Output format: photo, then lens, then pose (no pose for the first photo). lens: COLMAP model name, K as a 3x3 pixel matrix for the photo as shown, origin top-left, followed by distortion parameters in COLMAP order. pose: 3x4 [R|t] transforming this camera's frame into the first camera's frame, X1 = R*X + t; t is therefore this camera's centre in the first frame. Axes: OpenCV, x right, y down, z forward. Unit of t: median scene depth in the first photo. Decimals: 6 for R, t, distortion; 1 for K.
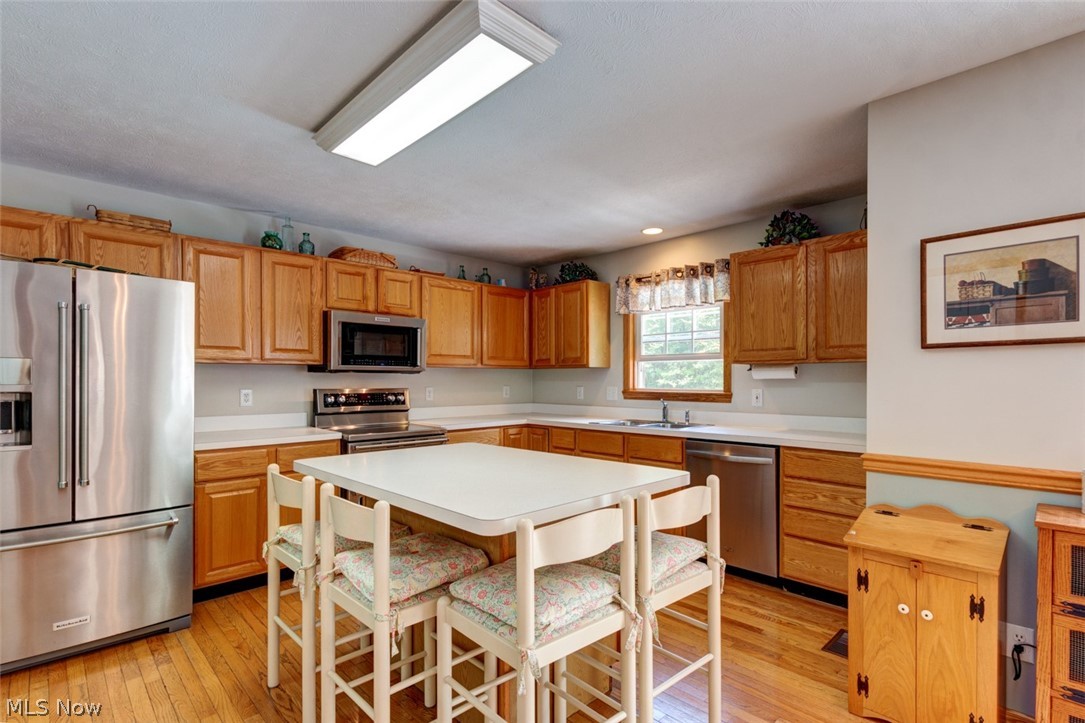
lens RADIAL K [[518.0, 0, 549.4], [0, 518.0, 384.7], [0, 0, 1]] dist [0.005883, -0.000678]
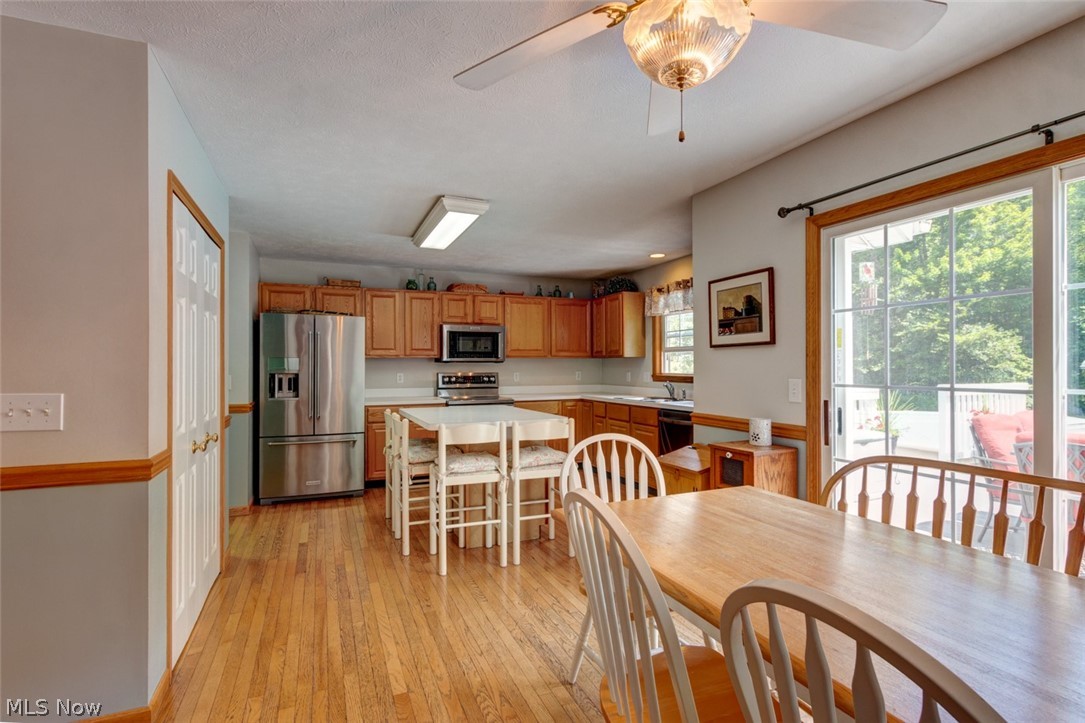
lens RADIAL K [[518.0, 0, 539.5], [0, 518.0, 369.7], [0, 0, 1]] dist [0.005883, -0.000678]
pose [[0.930319, -0.000209, -0.366751, 0.445043], [-0.000581, 0.999998, -0.002043, 0.001787], [0.366751, 0.002114, 0.930317, -0.390925]]
